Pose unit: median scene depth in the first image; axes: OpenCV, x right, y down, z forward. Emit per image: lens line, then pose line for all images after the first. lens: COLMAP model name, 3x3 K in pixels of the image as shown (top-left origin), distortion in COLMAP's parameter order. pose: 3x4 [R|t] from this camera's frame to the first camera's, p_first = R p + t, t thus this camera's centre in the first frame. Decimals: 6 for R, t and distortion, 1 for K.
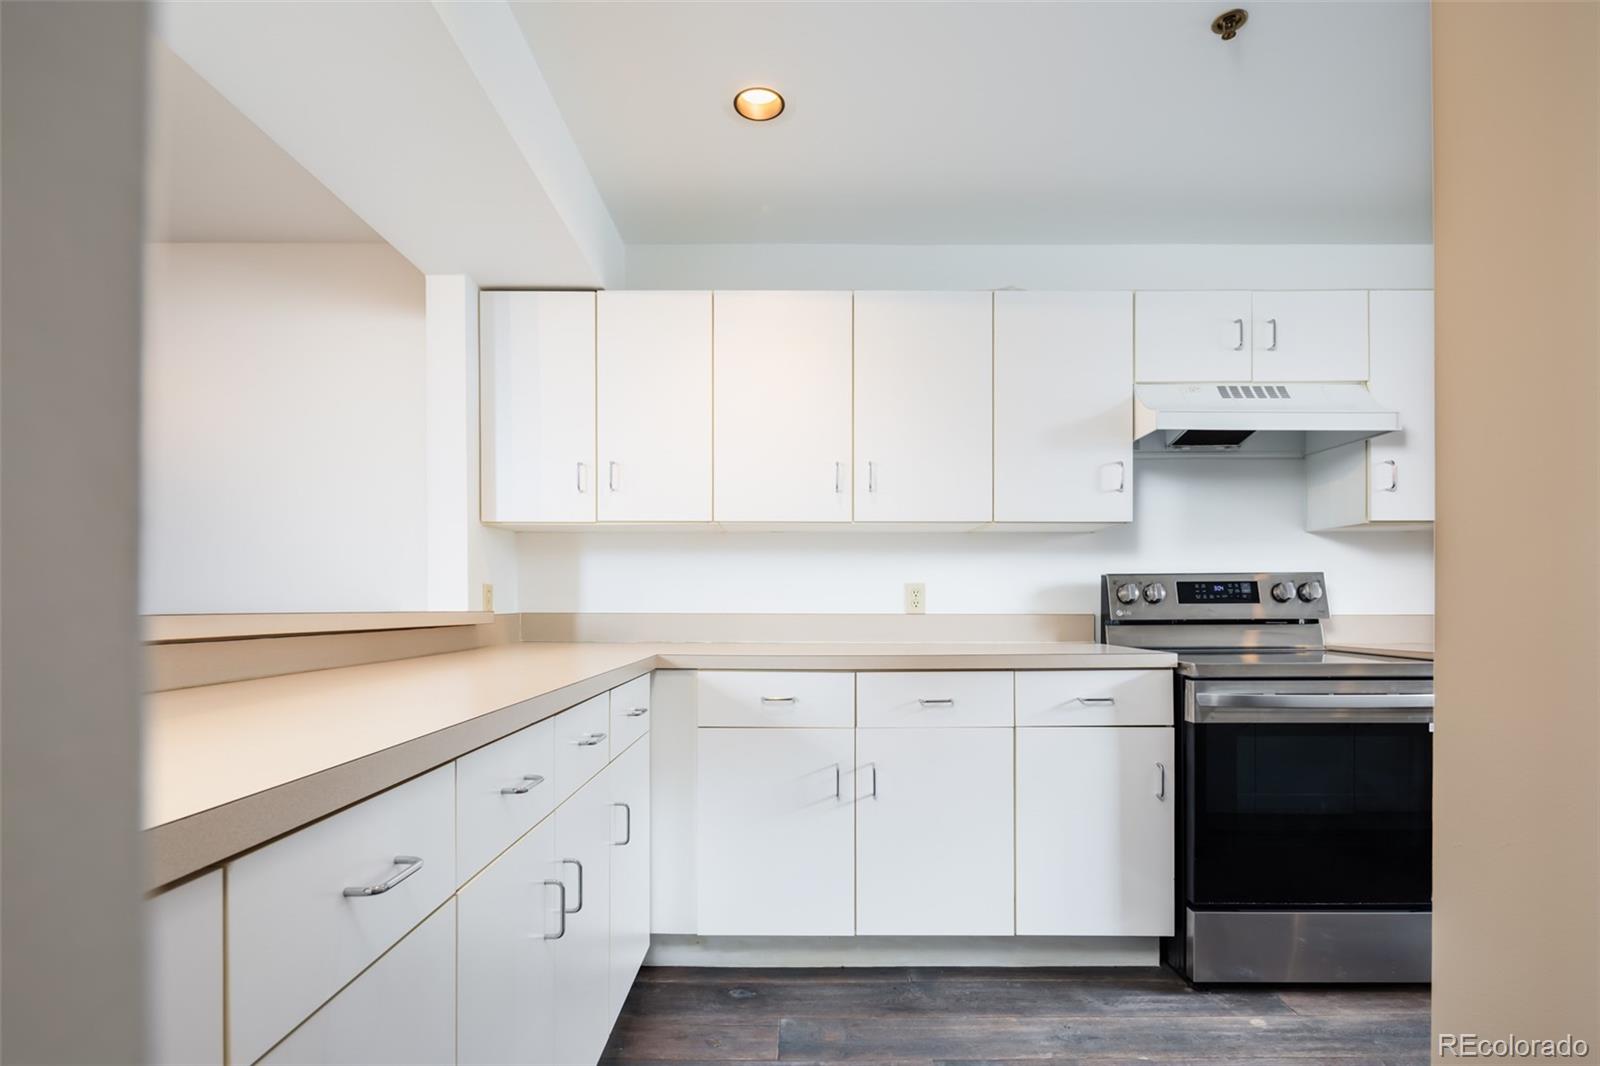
lens RADIAL K [[784.6, 0, 794.3], [0, 784.6, 602.4], [0, 0, 1]] dist [-0.000110, -0.002852]
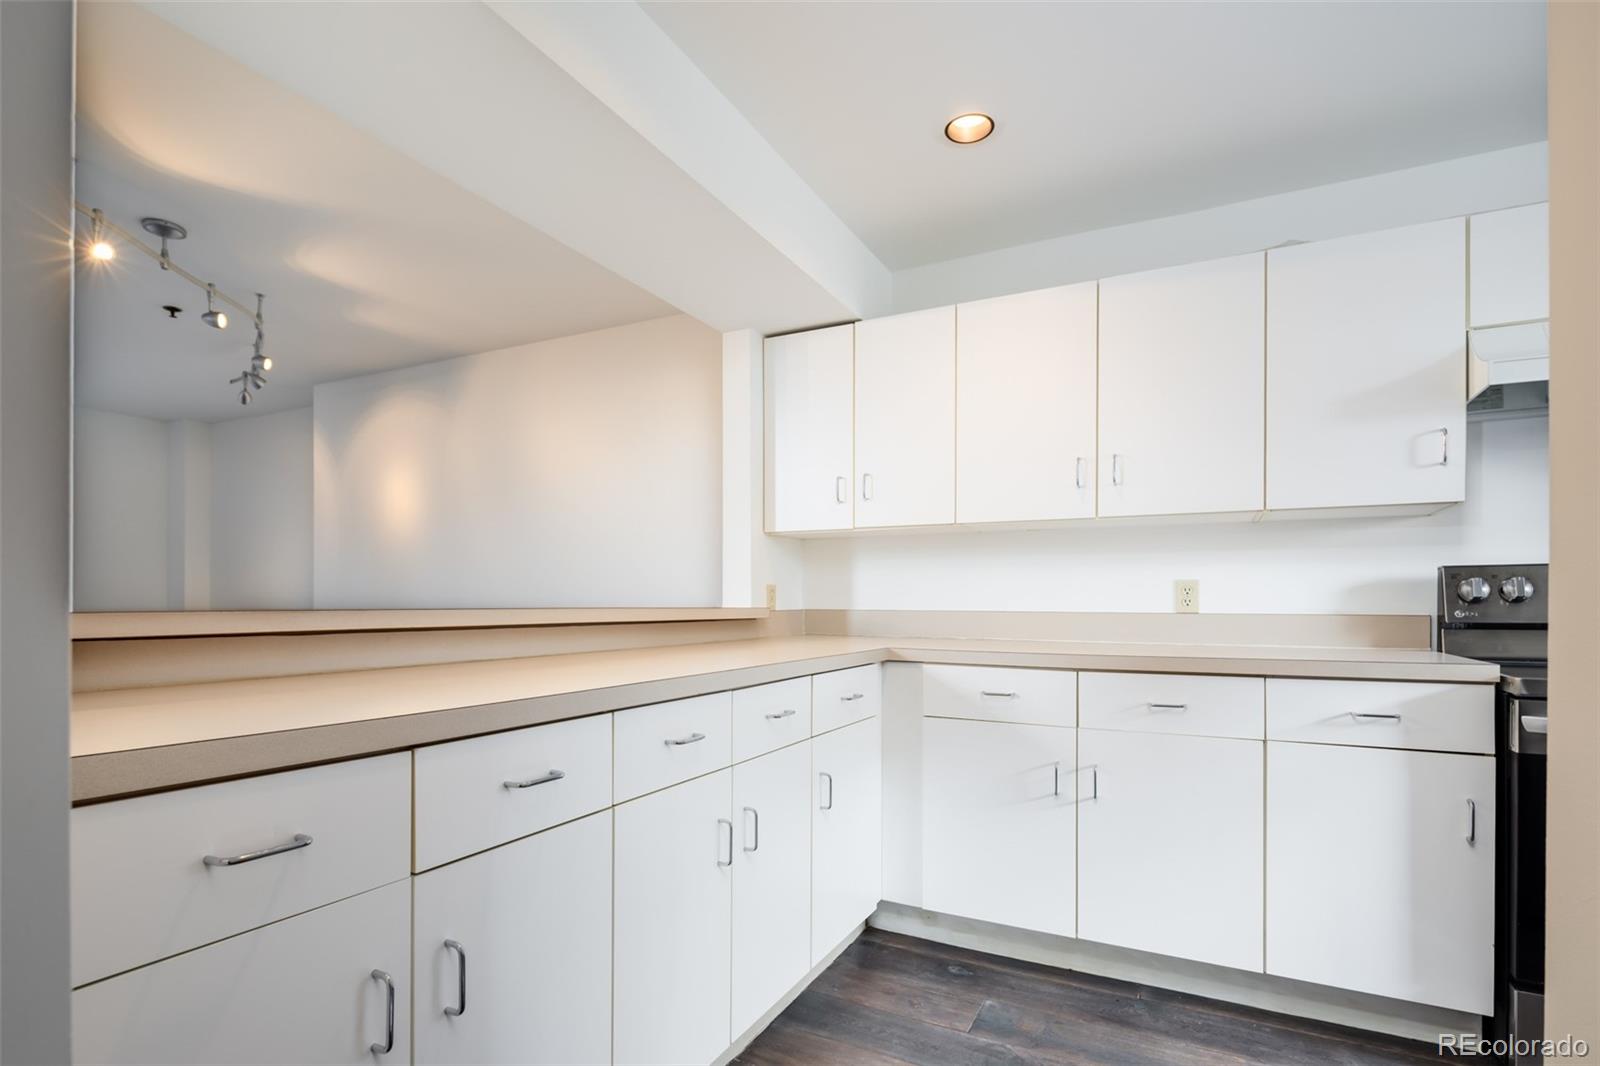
lens RADIAL K [[784.6, 0, 789.2], [0, 784.6, 601.9], [0, 0, 1]] dist [-0.000110, -0.002852]
pose [[0.886107, 0.001983, -0.463476, 0.211527], [-0.001355, 0.999998, 0.001686, 0.000404], [0.463478, -0.000866, 0.886108, -0.040808]]
